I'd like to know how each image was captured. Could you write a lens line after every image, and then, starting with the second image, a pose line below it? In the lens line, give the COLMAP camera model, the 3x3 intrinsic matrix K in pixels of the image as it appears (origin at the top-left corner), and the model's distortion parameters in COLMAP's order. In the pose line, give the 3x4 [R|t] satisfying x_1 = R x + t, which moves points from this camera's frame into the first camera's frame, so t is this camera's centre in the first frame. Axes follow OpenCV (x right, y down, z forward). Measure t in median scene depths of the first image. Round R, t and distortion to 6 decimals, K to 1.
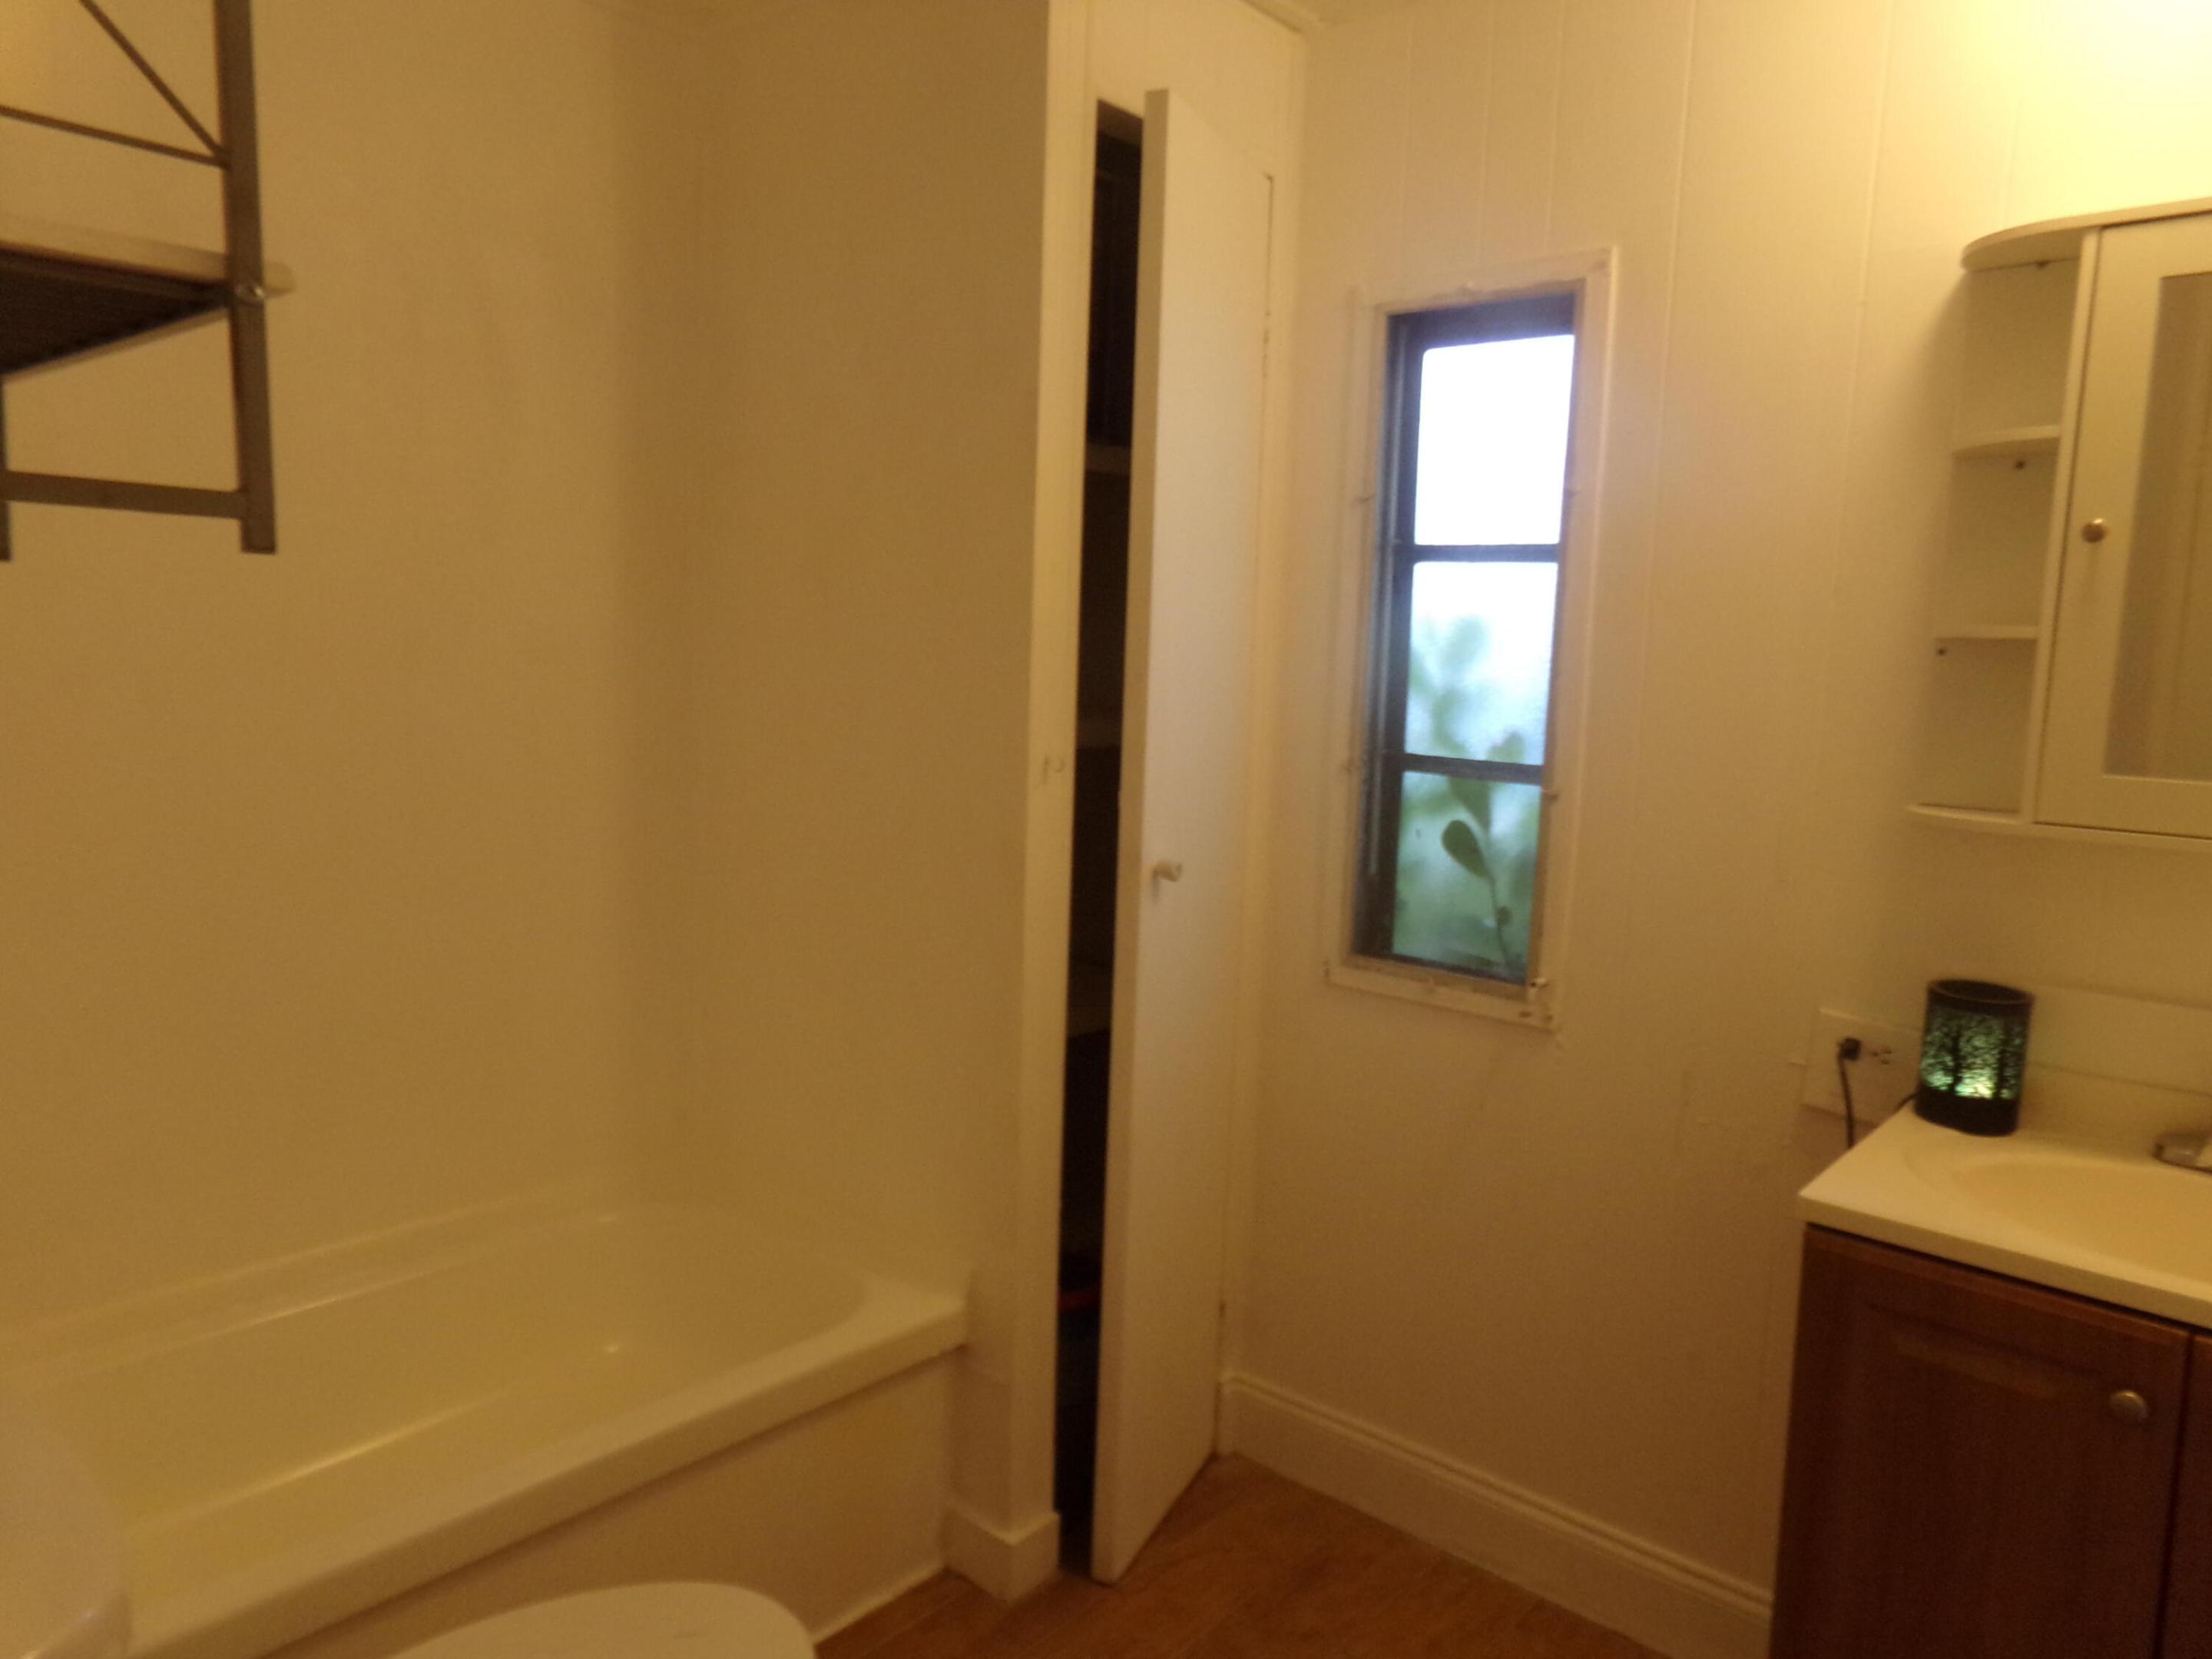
lens RADIAL K [[1510.0, 0, 1106.0], [0, 1510.0, 829.5], [0, 0, 1]] dist [-0.051779, 0.087202]
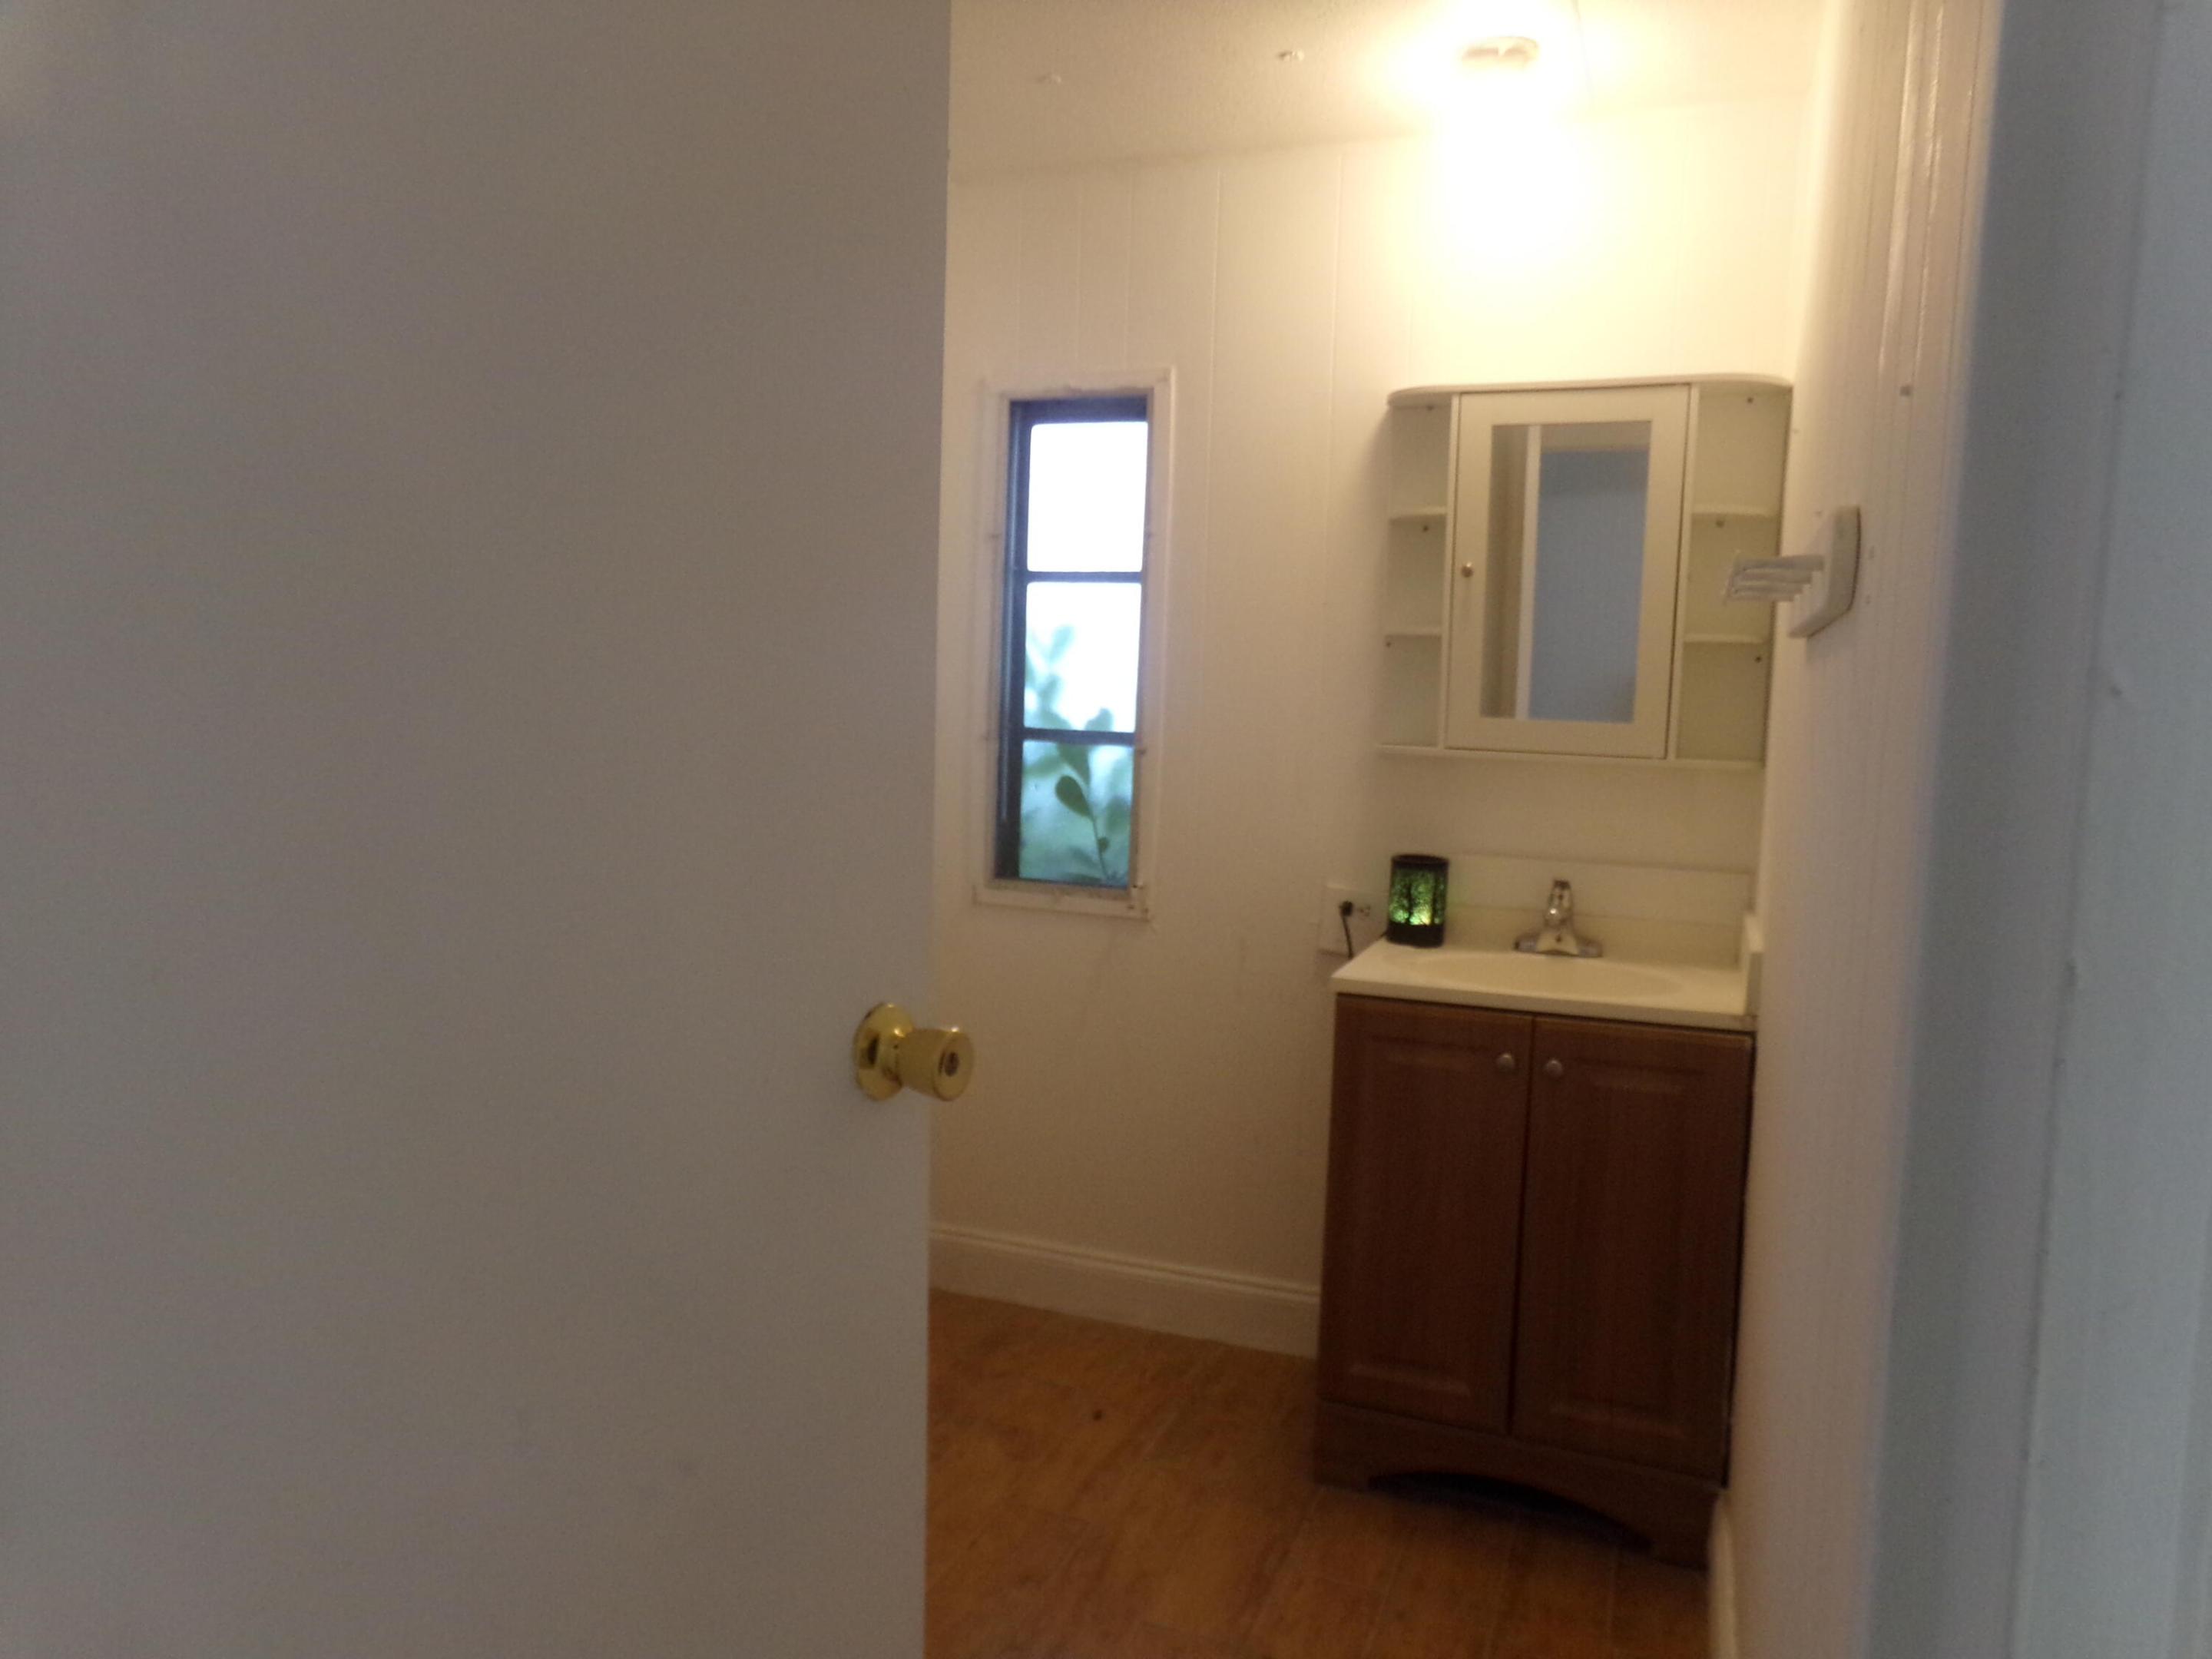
lens RADIAL K [[1513.5, 0, 1106.0], [0, 1513.5, 829.5], [0, 0, 1]] dist [-0.095844, 0.158588]
pose [[0.940816, -0.039997, 0.336550, -0.206299], [0.044349, 0.999002, -0.005250, 0.055625], [-0.336004, 0.019865, 0.941651, -0.303491]]
